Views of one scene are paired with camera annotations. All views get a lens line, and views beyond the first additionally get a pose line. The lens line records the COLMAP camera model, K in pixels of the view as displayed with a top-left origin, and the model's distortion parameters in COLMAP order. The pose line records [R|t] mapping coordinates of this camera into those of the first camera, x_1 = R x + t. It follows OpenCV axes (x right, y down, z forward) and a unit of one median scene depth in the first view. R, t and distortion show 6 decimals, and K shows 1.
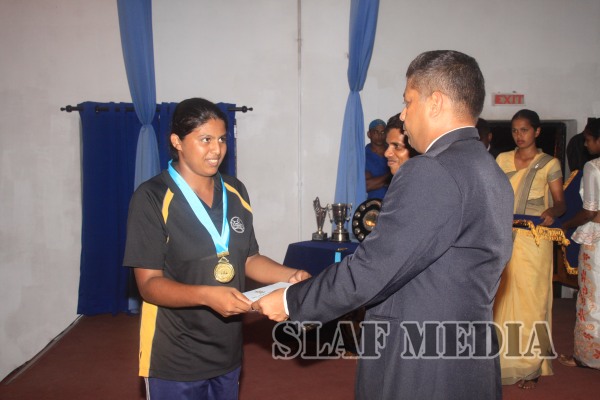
lens RADIAL K [[792.6, 0, 303.2], [0, 792.6, 196.0], [0, 0, 1]] dist [0.109752, 0.000000]
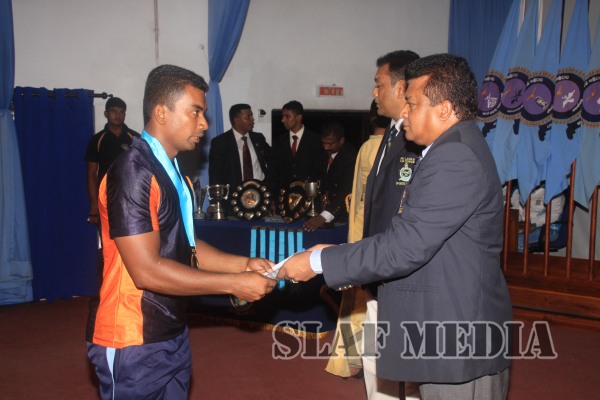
lens RADIAL K [[792.6, 0, 309.5], [0, 792.6, 188.5], [0, 0, 1]] dist [0.109752, 0.000000]
pose [[0.921396, -0.030605, 0.387418, -0.231536], [0.027902, 0.999531, 0.012602, 0.003714], [-0.387622, -0.000802, 0.921818, -0.040873]]
